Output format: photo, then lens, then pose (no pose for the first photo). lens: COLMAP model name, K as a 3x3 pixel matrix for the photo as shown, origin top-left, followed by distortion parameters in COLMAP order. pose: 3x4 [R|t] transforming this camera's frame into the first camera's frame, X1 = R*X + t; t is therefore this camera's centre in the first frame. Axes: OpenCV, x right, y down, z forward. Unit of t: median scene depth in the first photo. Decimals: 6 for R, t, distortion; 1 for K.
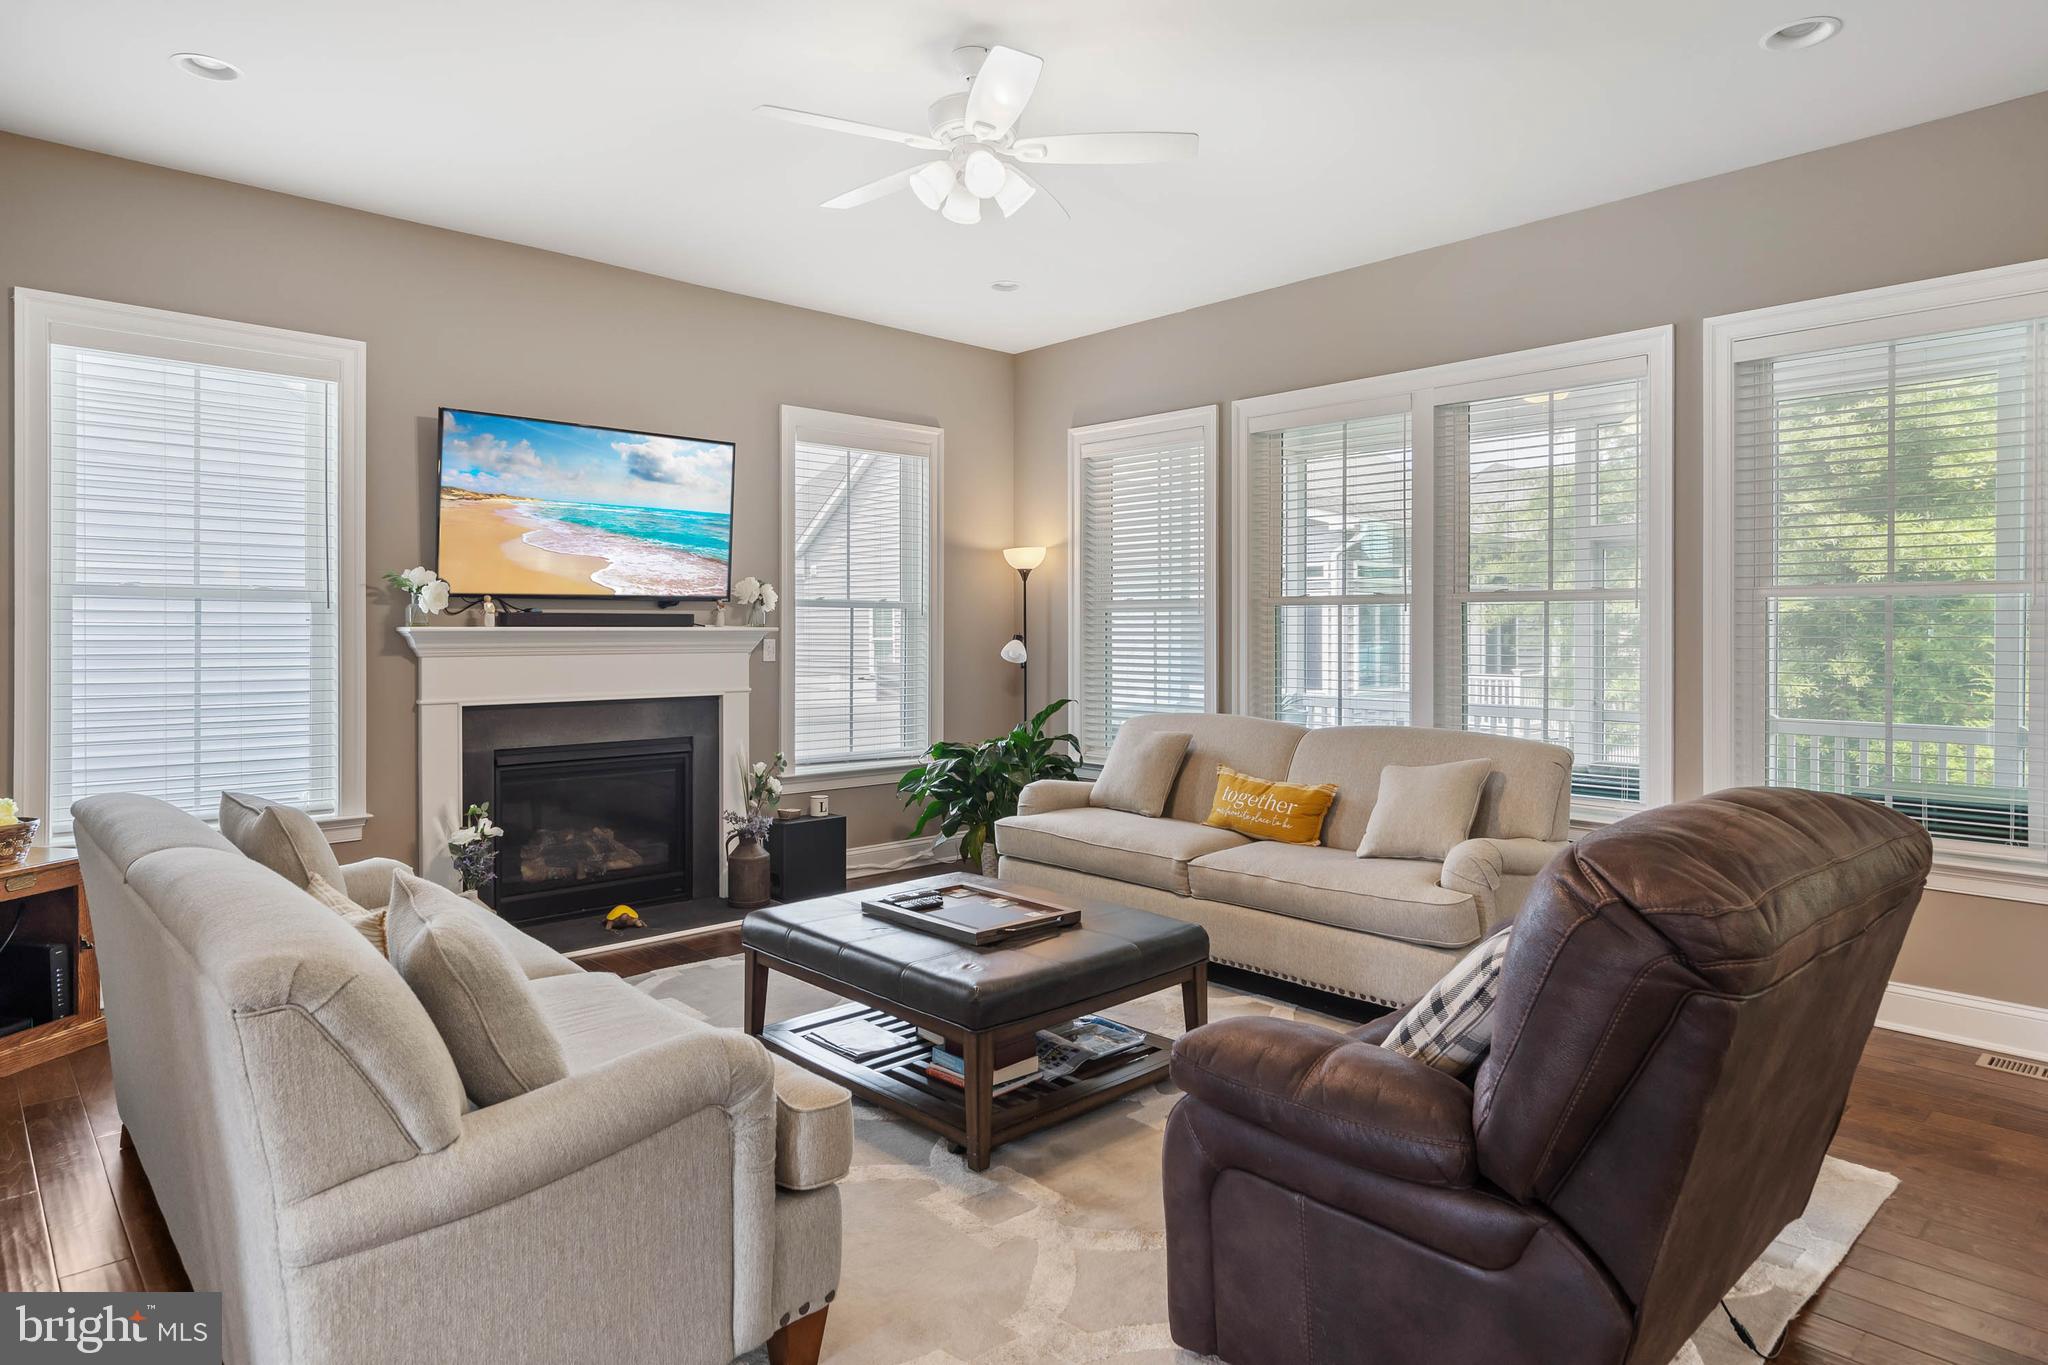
lens RADIAL K [[1173.9, 0, 1022.8], [0, 1173.9, 631.8], [0, 0, 1]] dist [0.001539, 0.000499]
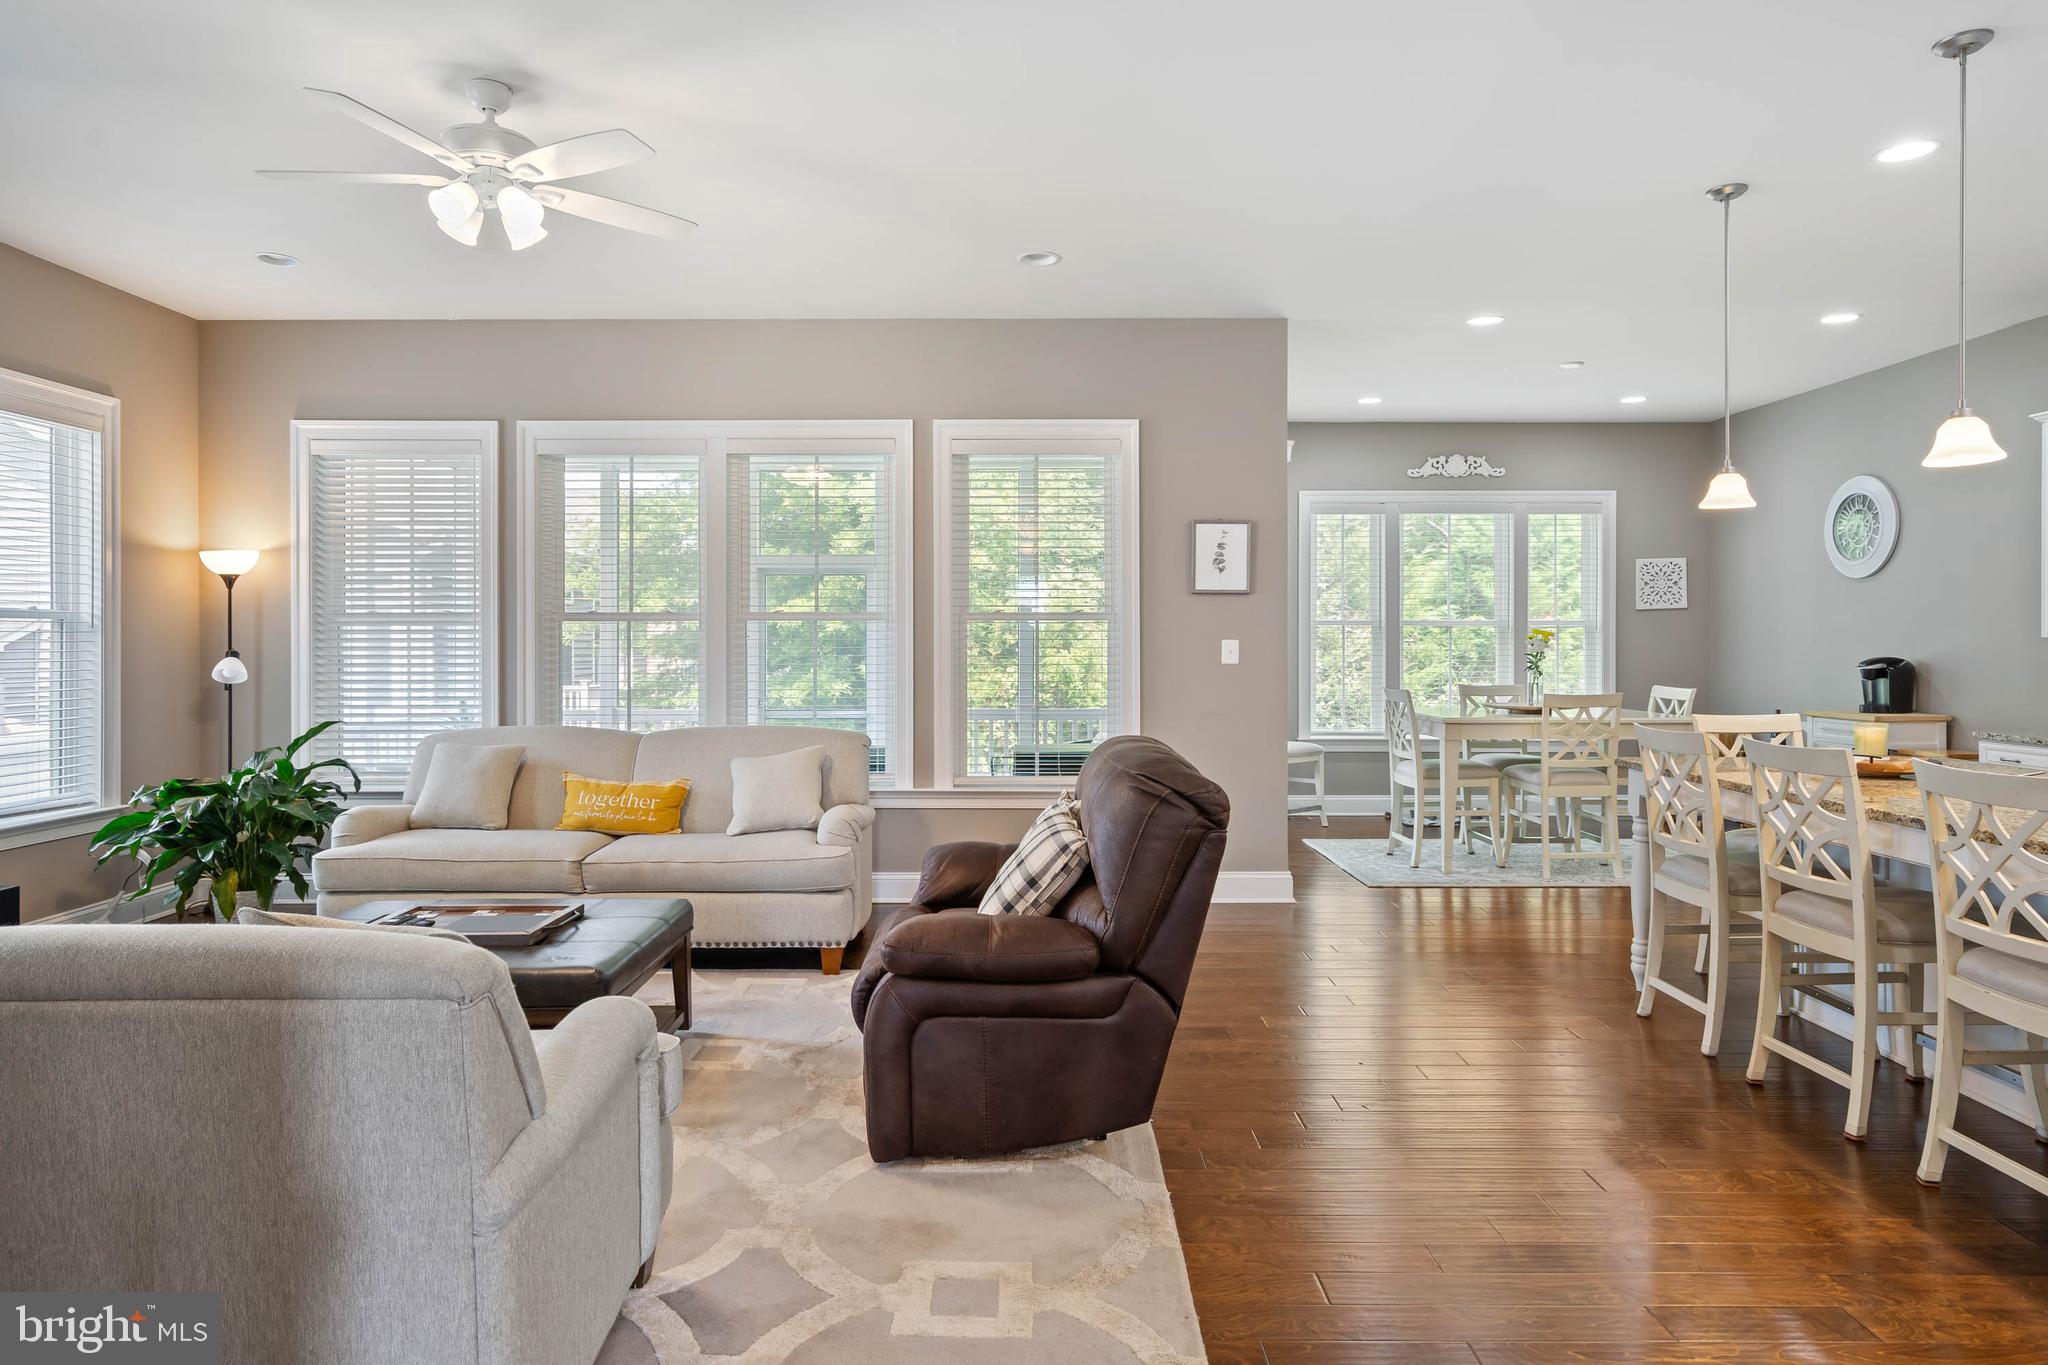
lens RADIAL K [[1199.2, 0, 1022.0], [0, 1199.2, 638.5], [0, 0, 1]] dist [0.002161, 0.000421]
pose [[0.682256, 0.000054, 0.731113, -0.311779], [0.003834, 0.999986, -0.003652, -0.001477], [-0.731103, 0.005295, 0.682246, -0.034987]]
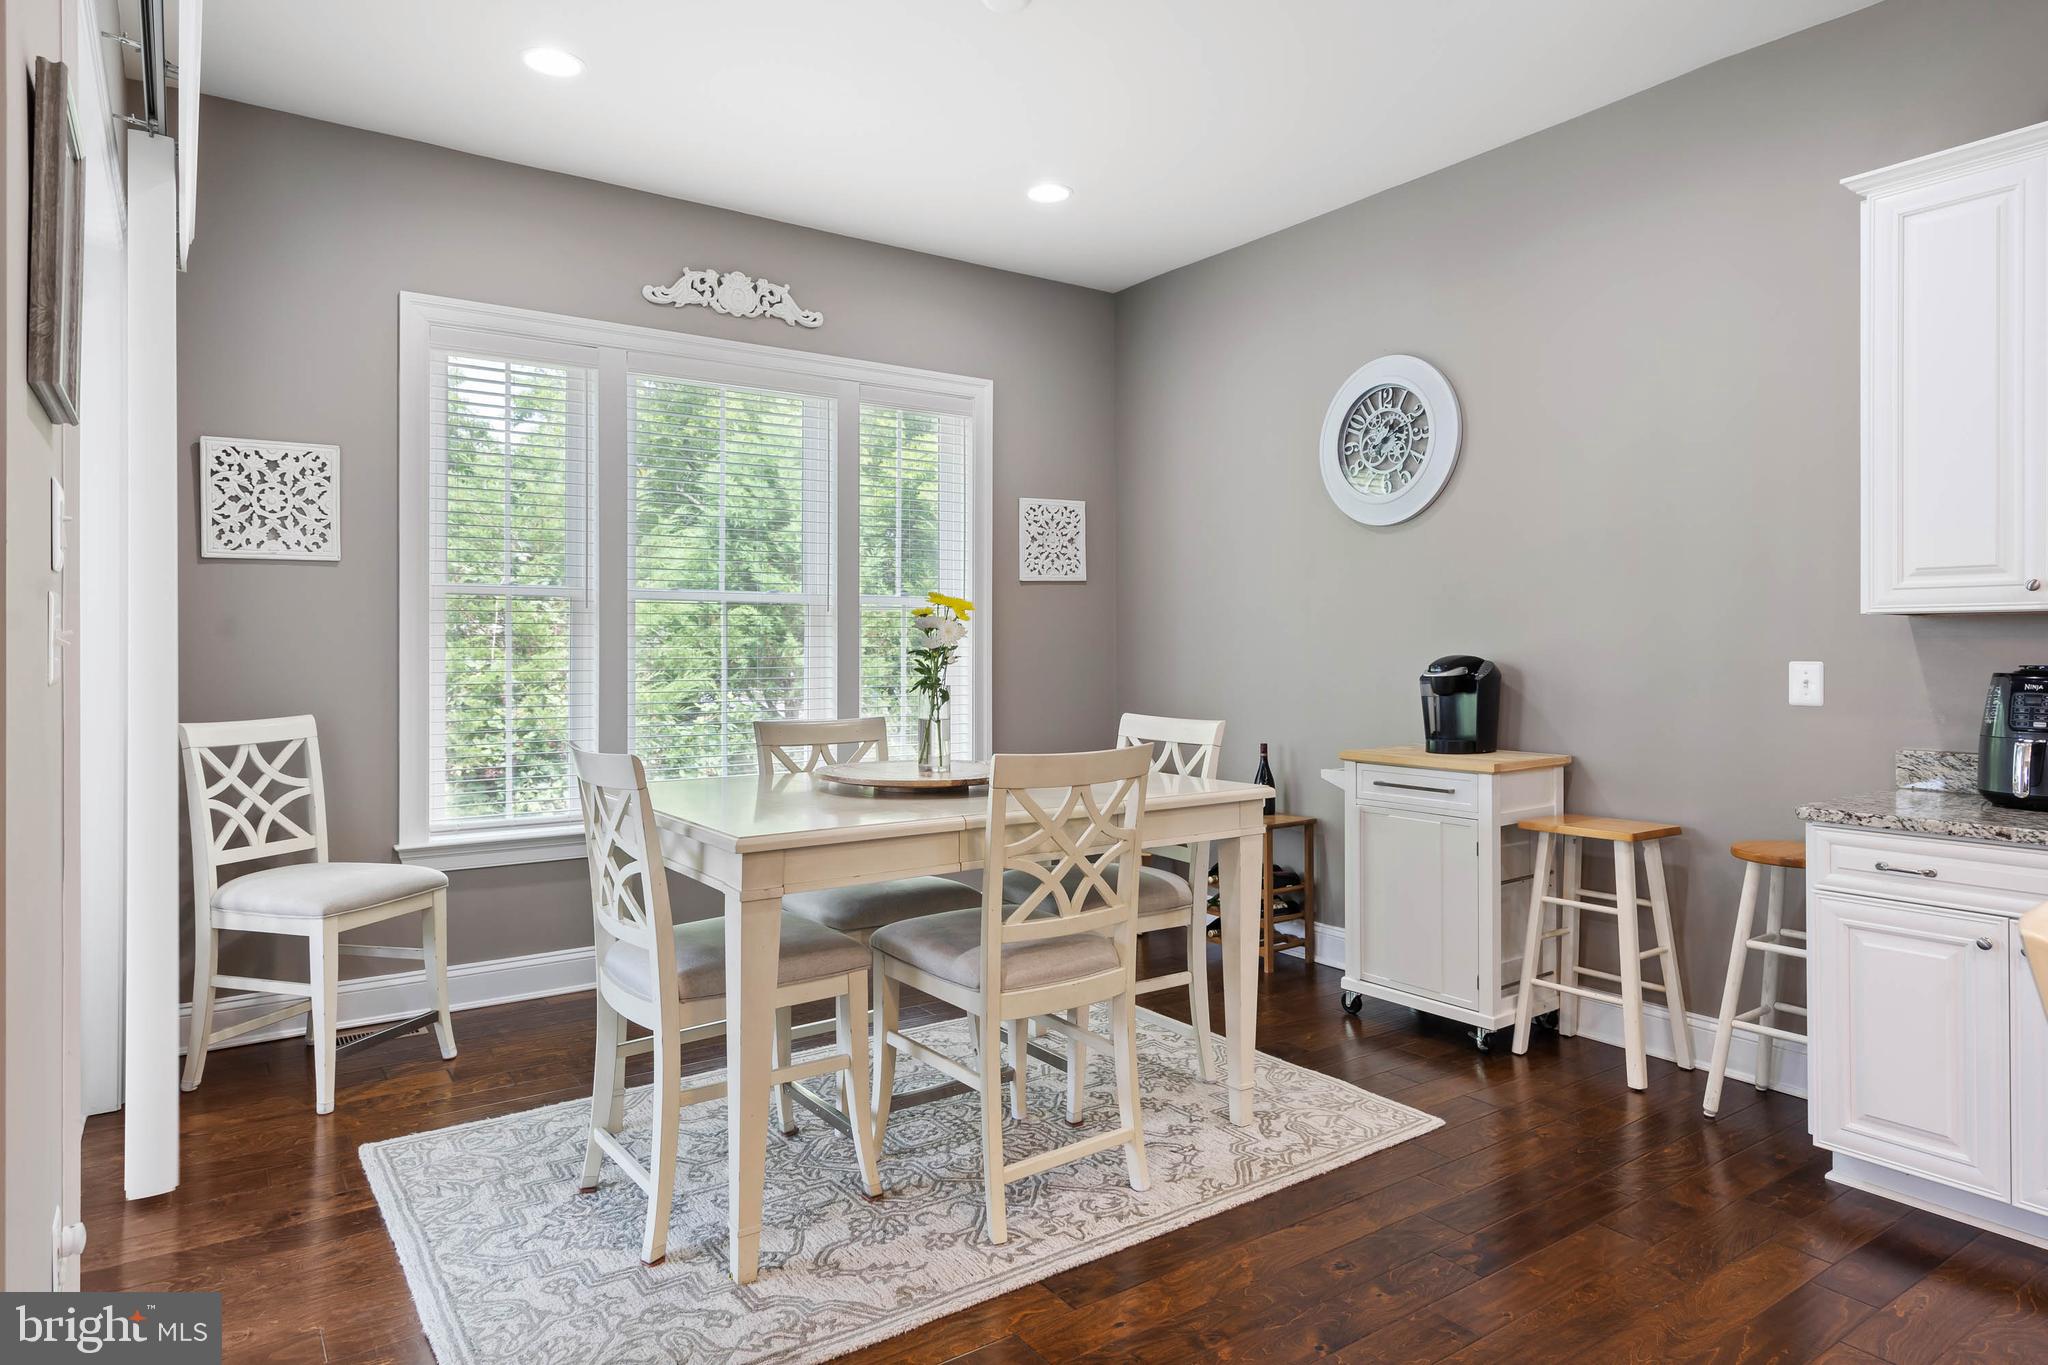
lens RADIAL K [[1220.4, 0, 1021.5], [0, 1220.4, 639.4], [0, 0, 1]] dist [0.005912, 0.001931]
pose [[0.145781, 0.005390, 0.989302, 0.495199], [0.004198, 0.999973, -0.006066, 0.011247], [-0.989308, 0.005037, 0.145755, 0.337867]]
